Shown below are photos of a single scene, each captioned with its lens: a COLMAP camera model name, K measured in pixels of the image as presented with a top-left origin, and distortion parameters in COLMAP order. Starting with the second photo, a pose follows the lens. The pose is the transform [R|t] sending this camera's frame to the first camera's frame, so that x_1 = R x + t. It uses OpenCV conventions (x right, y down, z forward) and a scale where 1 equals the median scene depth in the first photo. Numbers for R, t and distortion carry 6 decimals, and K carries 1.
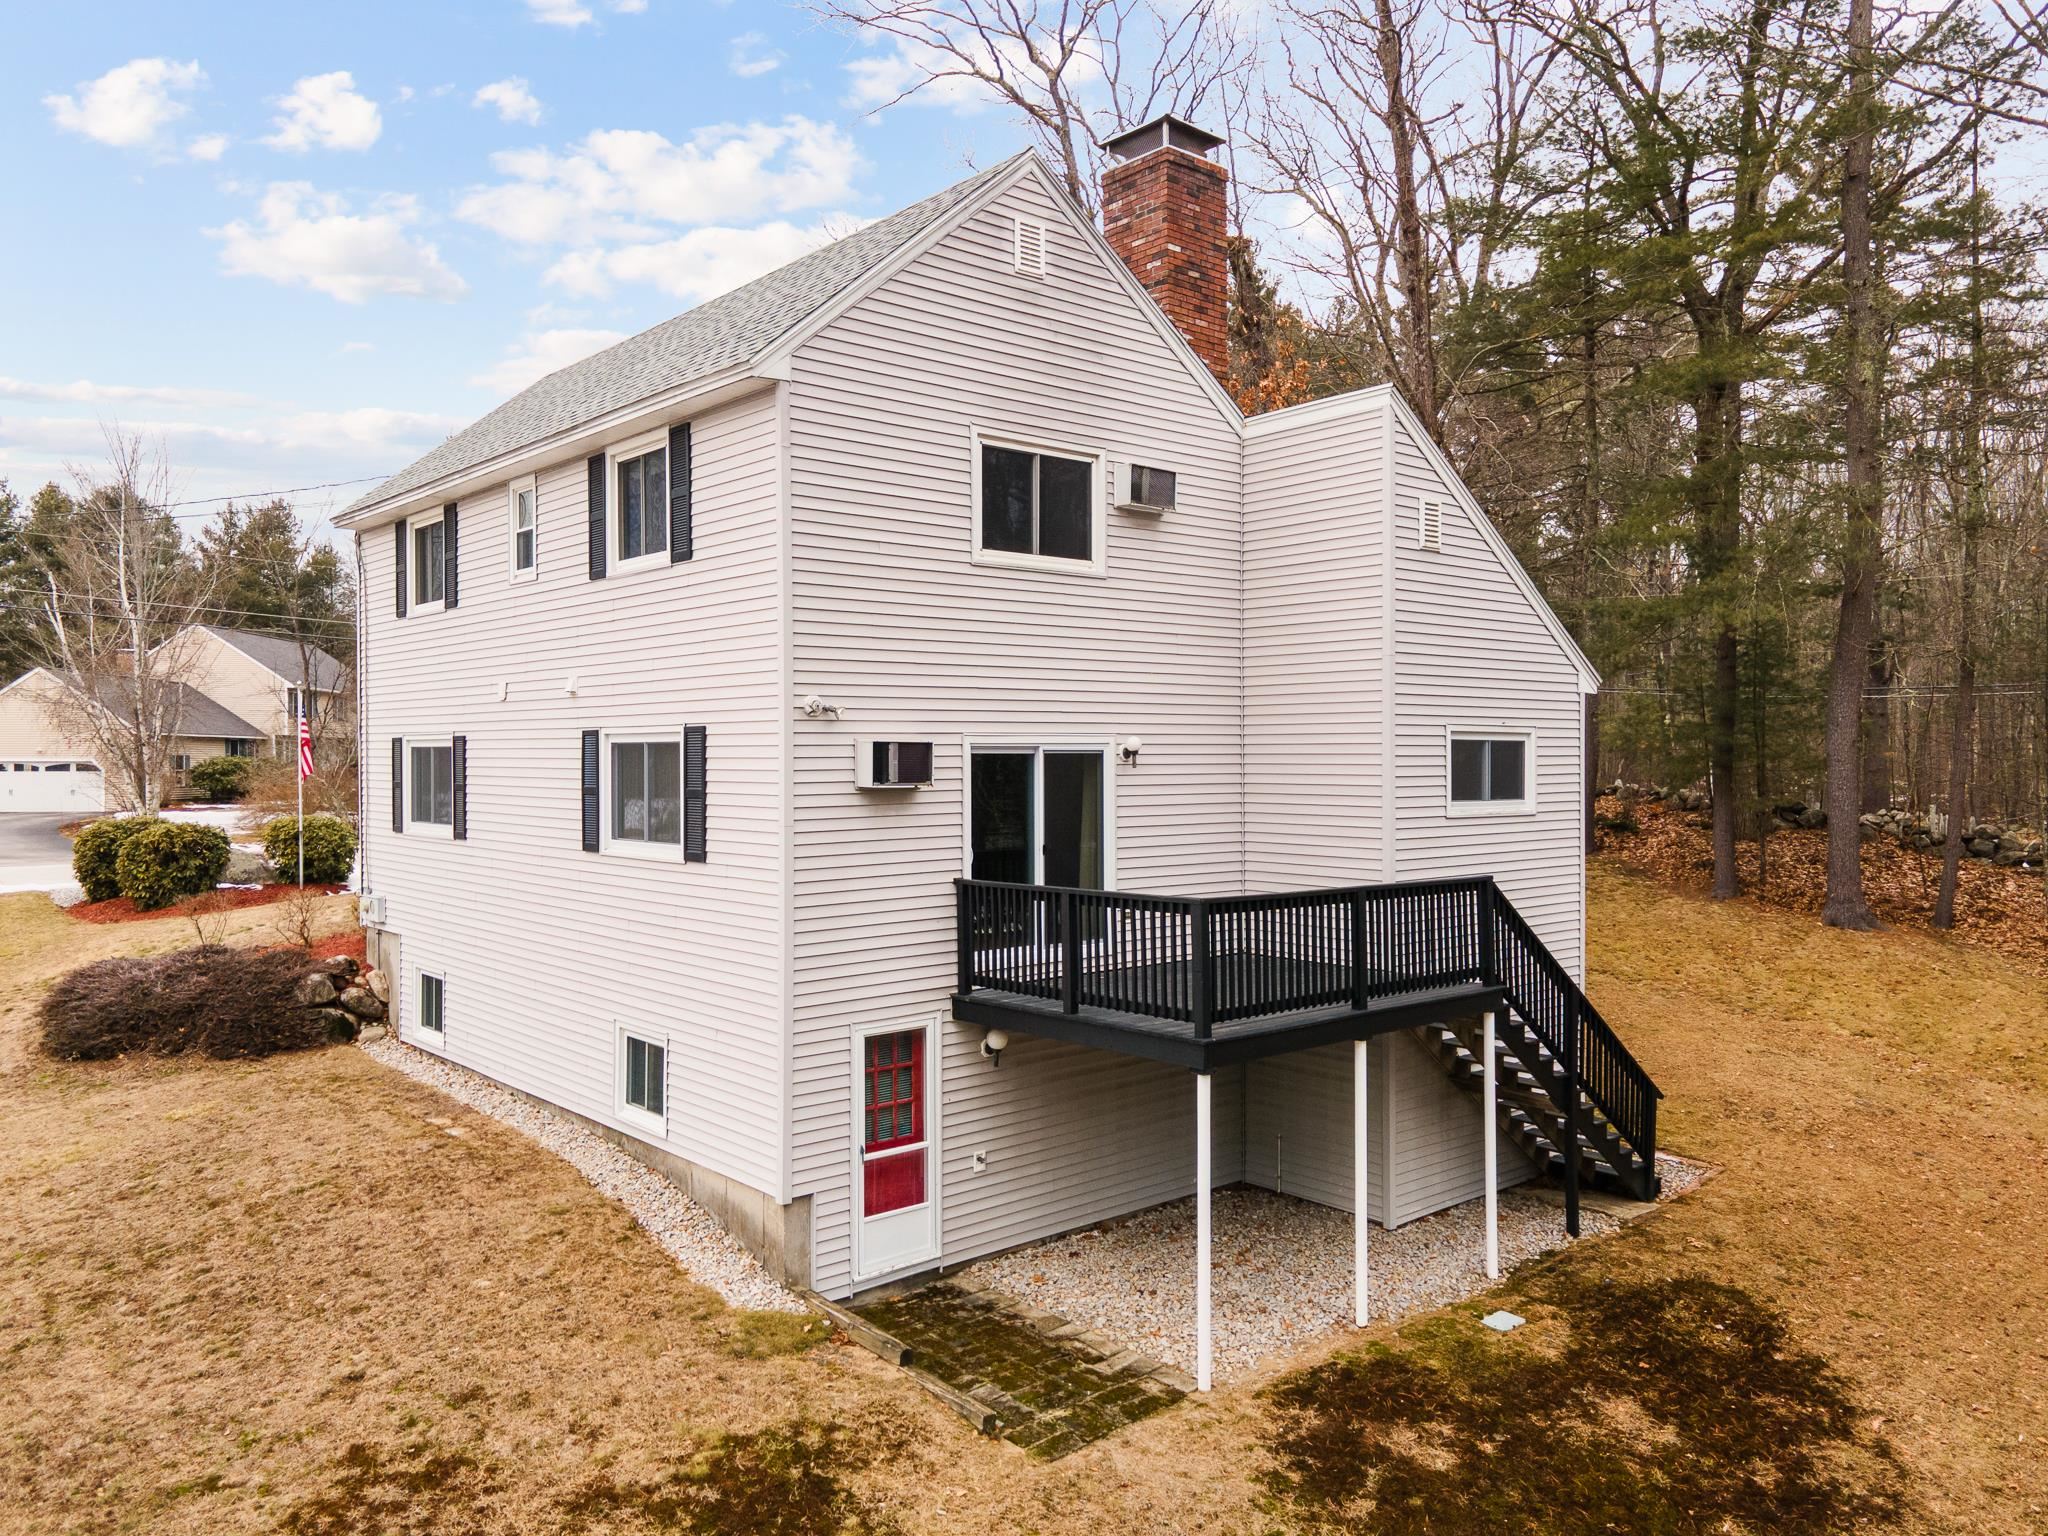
lens RADIAL K [[1465.8, 0, 1011.2], [0, 1465.8, 780.1], [0, 0, 1]] dist [0.052158, 0.009314]
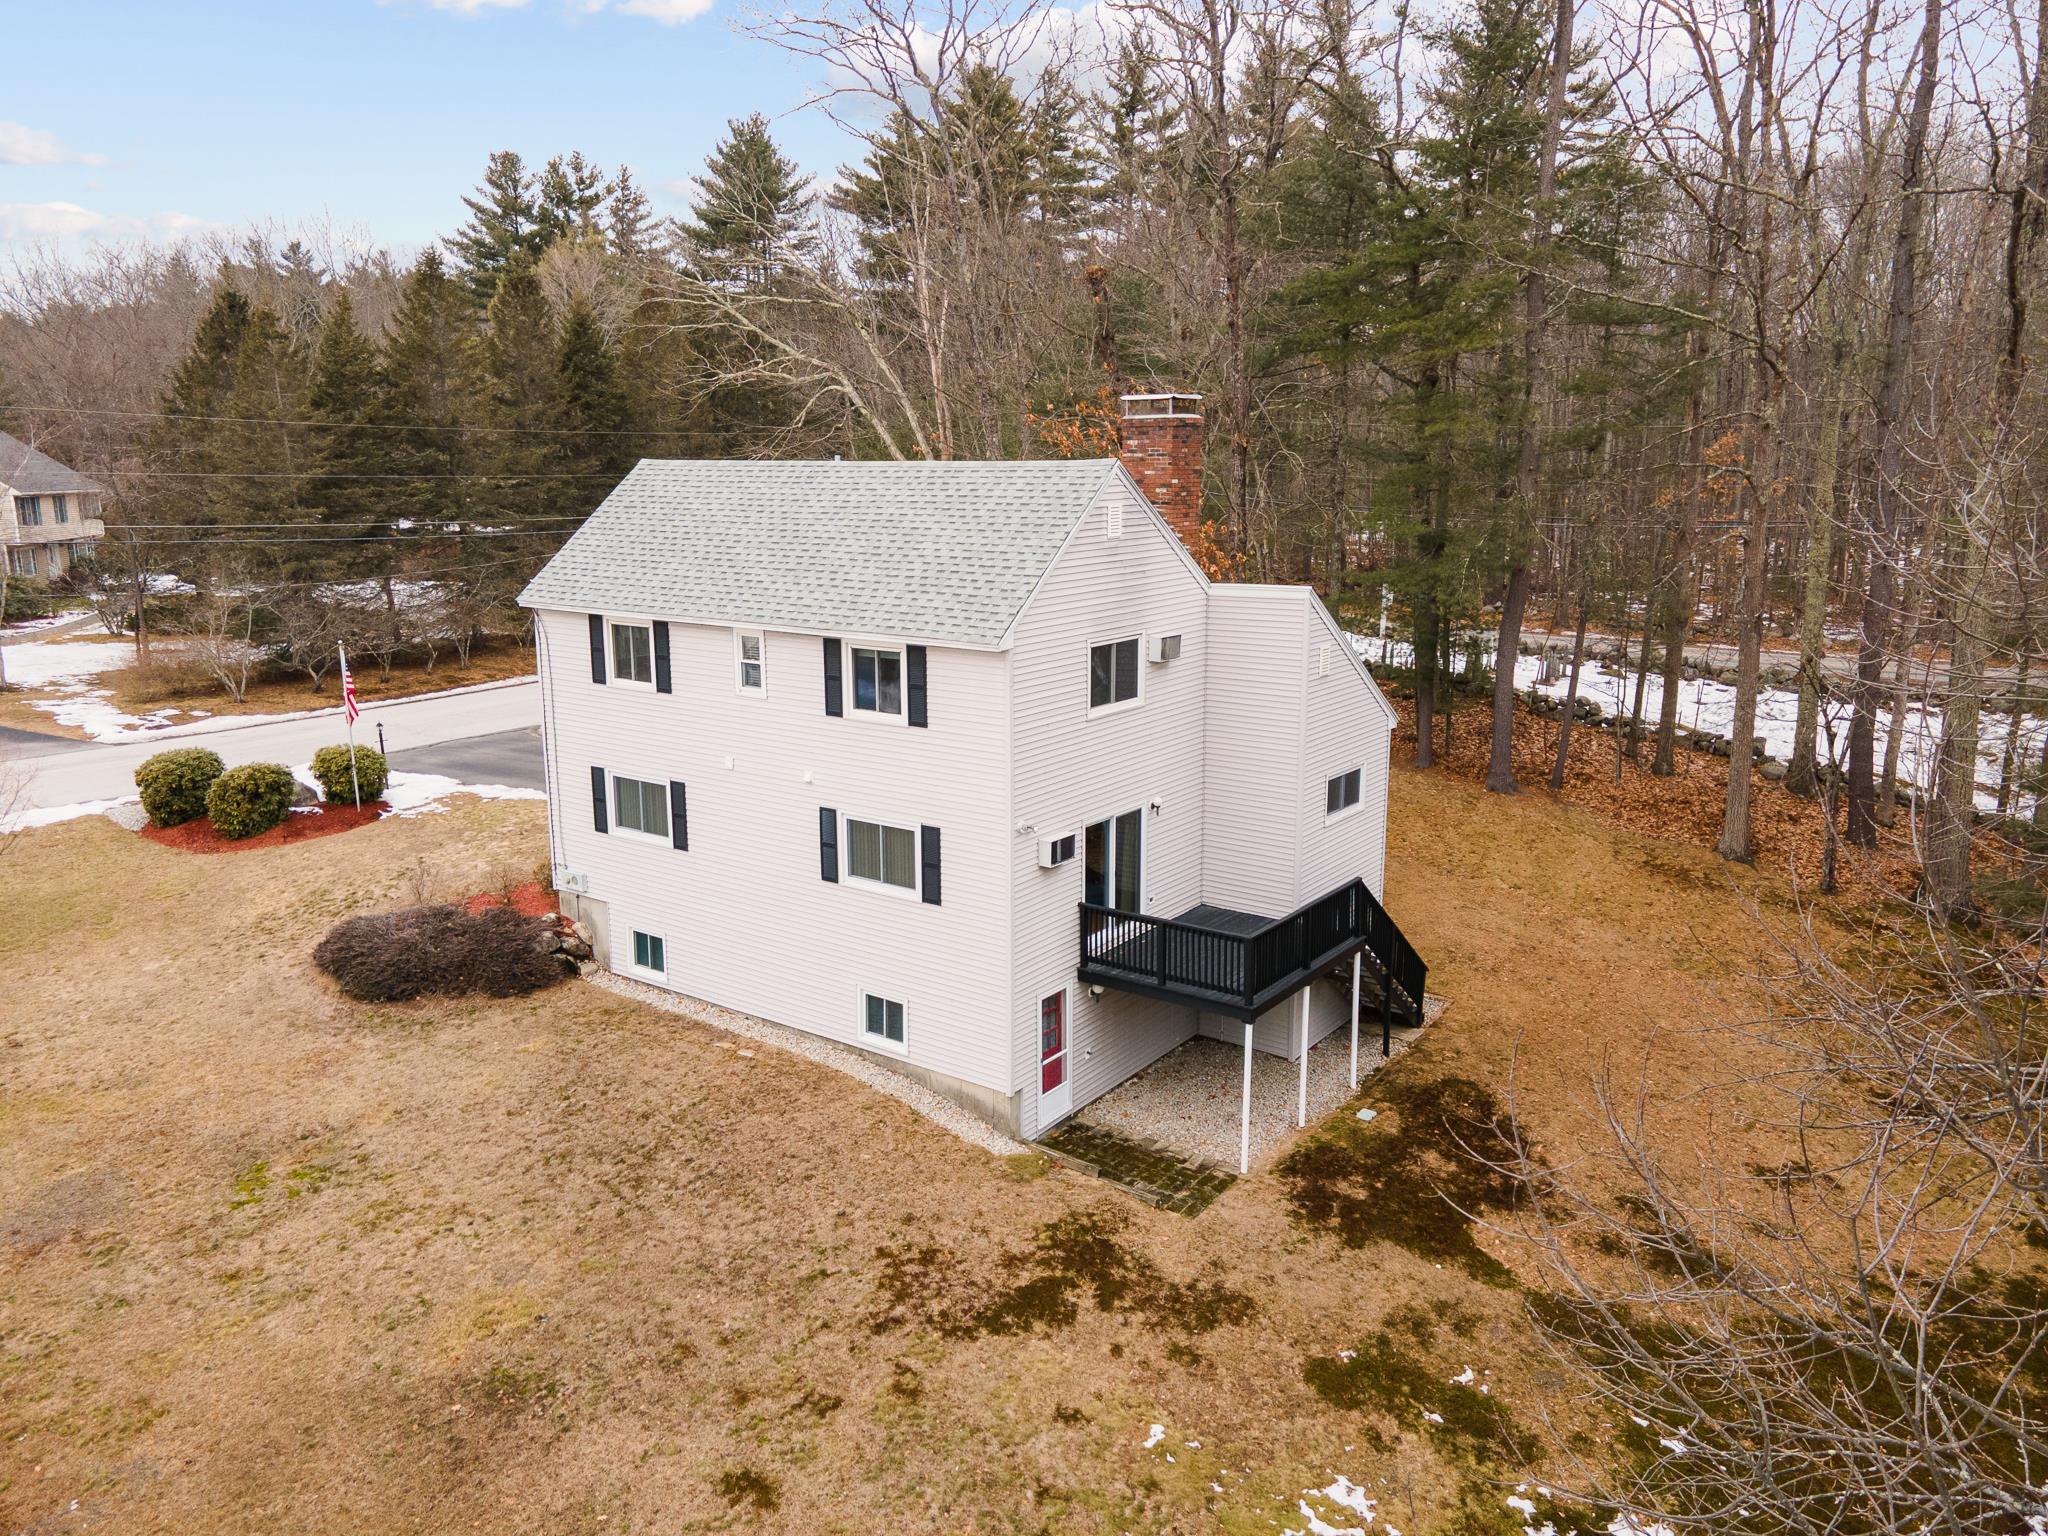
lens RADIAL K [[1465.8, 0, 1008.8], [0, 1465.8, 771.2], [0, 0, 1]] dist [0.052158, 0.009314]
pose [[0.974569, -0.047392, 0.219017, -0.493738], [0.004298, 0.981153, 0.193185, -0.422748], [-0.224044, -0.187331, 0.956405, -0.610015]]
